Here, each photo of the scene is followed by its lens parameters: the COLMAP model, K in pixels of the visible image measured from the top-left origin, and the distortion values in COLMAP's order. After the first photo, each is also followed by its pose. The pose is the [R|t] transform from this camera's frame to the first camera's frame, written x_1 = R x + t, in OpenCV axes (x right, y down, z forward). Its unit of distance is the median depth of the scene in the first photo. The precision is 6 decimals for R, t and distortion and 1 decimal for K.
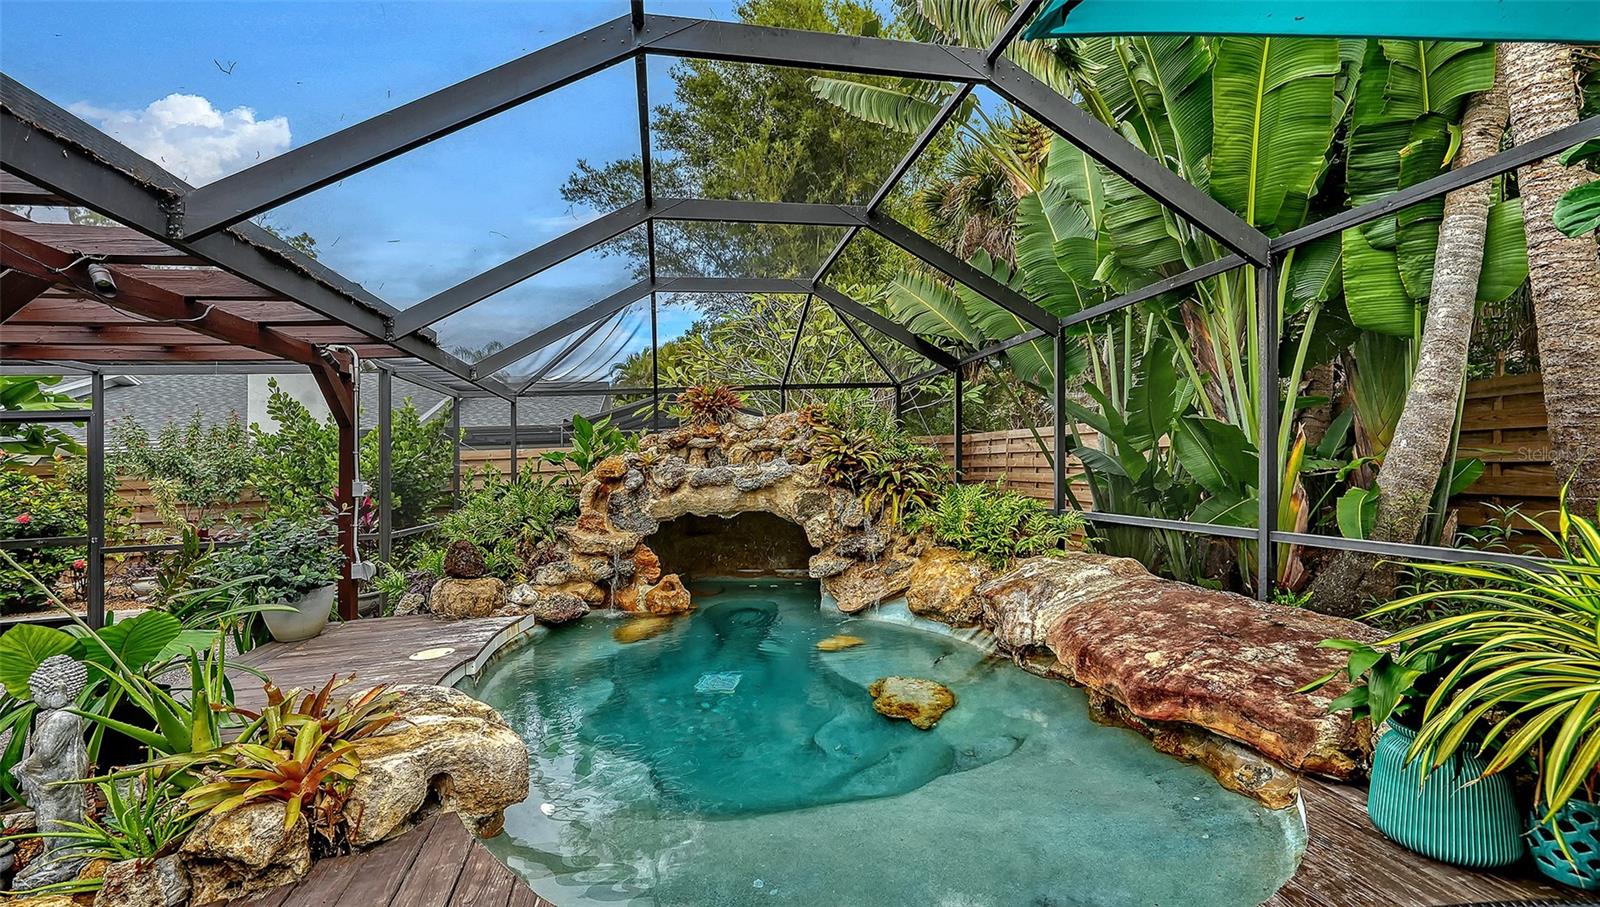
lens RADIAL K [[663.3, 0, 800.0], [0, 663.3, 453.5], [0, 0, 1]] dist [-0.000404, -0.000093]
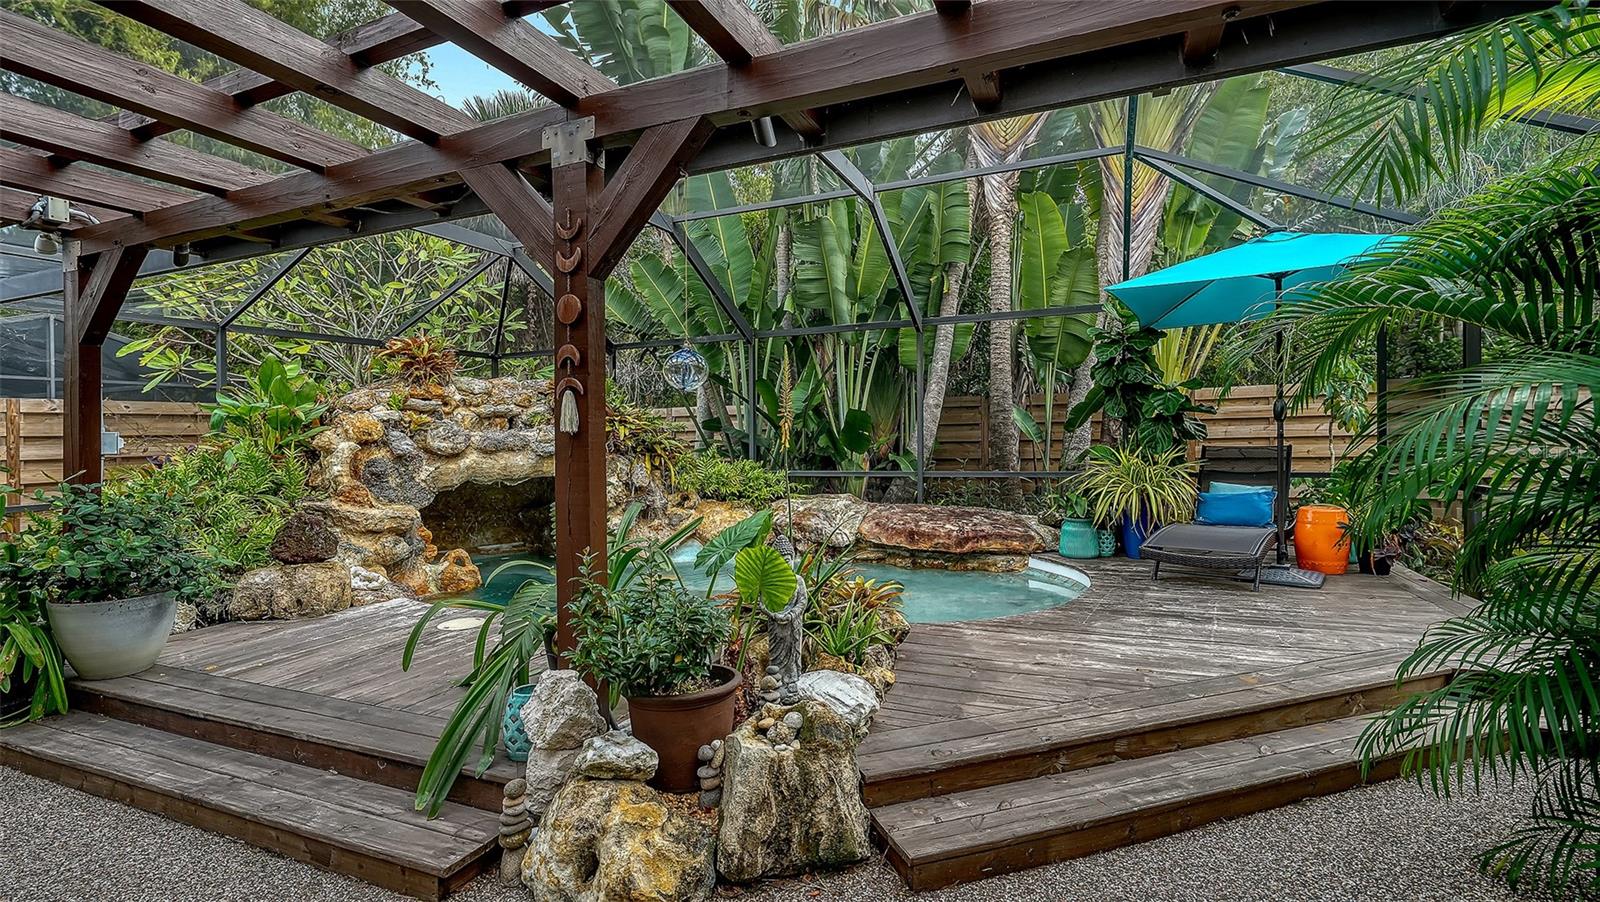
lens RADIAL K [[728.6, 0, 800.0], [0, 728.6, 451.0], [0, 0, 1]] dist [0.000528, 0.000014]
pose [[0.566422, 0.015055, 0.823978, -0.756181], [-0.016053, 0.999845, -0.007234, 0.050084], [-0.823959, -0.009130, 0.566576, 0.063071]]
